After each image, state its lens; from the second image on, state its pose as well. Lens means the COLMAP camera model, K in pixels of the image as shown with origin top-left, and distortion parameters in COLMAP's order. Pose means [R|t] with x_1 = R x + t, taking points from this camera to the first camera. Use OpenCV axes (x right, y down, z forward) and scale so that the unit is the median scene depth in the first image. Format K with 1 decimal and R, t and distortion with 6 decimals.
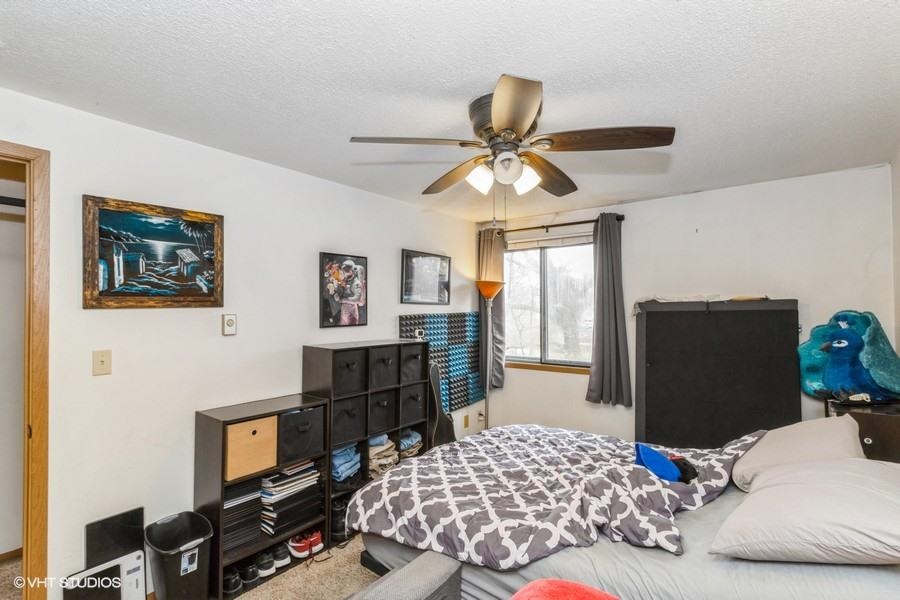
lens RADIAL K [[420.9, 0, 440.0], [0, 420.9, 299.7], [0, 0, 1]] dist [0.003170, 0.000455]
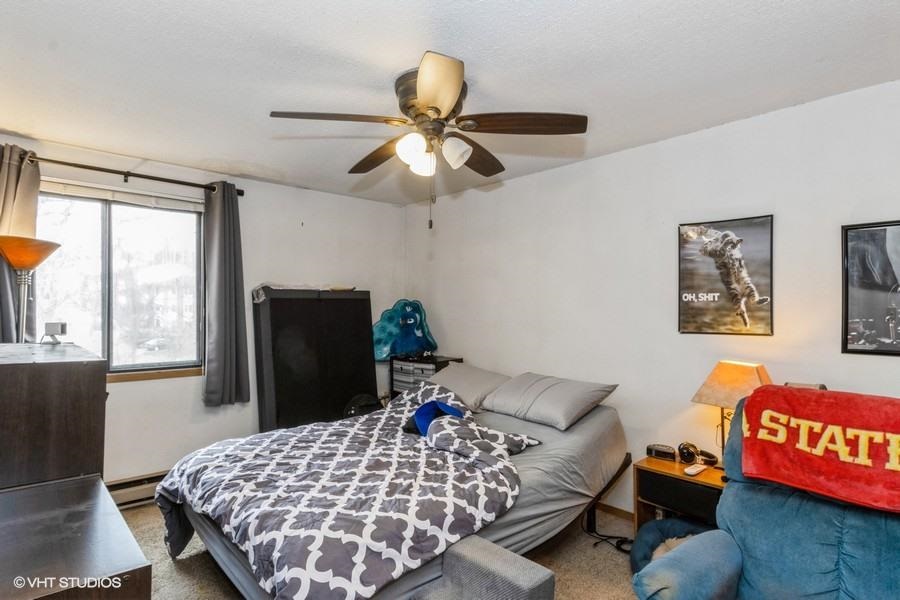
lens RADIAL K [[478.0, 0, 450.0], [0, 478.0, 300.0], [0, 0, 1]] dist [-0.000879, 0.000152]
pose [[0.181330, 0.020989, 0.983198, -0.628584], [-0.028996, 0.999452, -0.015989, 0.046814], [-0.982995, -0.025610, 0.181840, 0.493360]]
